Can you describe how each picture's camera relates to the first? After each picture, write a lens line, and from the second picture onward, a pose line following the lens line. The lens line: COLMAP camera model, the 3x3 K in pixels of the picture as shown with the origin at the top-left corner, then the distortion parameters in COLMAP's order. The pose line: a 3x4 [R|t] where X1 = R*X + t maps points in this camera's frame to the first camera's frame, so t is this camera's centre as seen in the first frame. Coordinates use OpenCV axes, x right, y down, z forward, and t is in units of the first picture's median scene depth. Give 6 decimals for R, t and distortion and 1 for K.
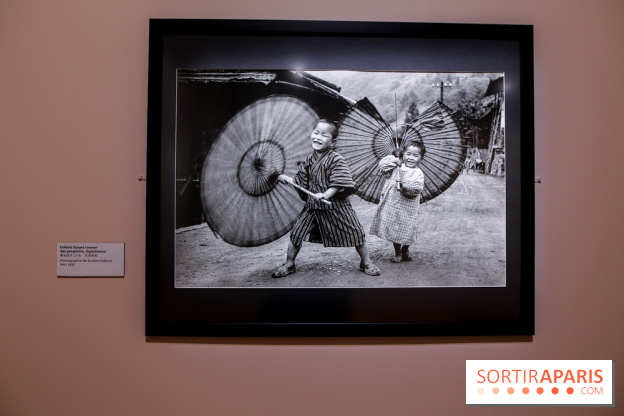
lens RADIAL K [[438.2, 0, 312.3], [0, 438.2, 201.1], [0, 0, 1]] dist [0.002281, 0.001625]
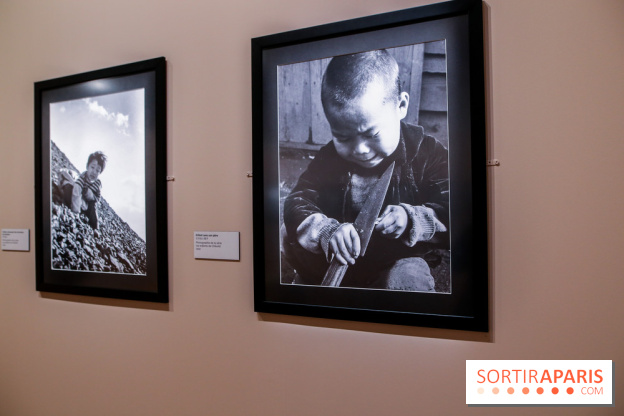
lens RADIAL K [[438.2, 0, 312.3], [0, 438.2, 201.1], [0, 0, 1]] dist [0.002281, 0.001625]
pose [[0.910157, -0.023290, -0.413608, 0.246143], [0.031604, 0.999412, 0.013269, 0.002044], [0.413056, -0.025149, 0.910358, 0.003136]]
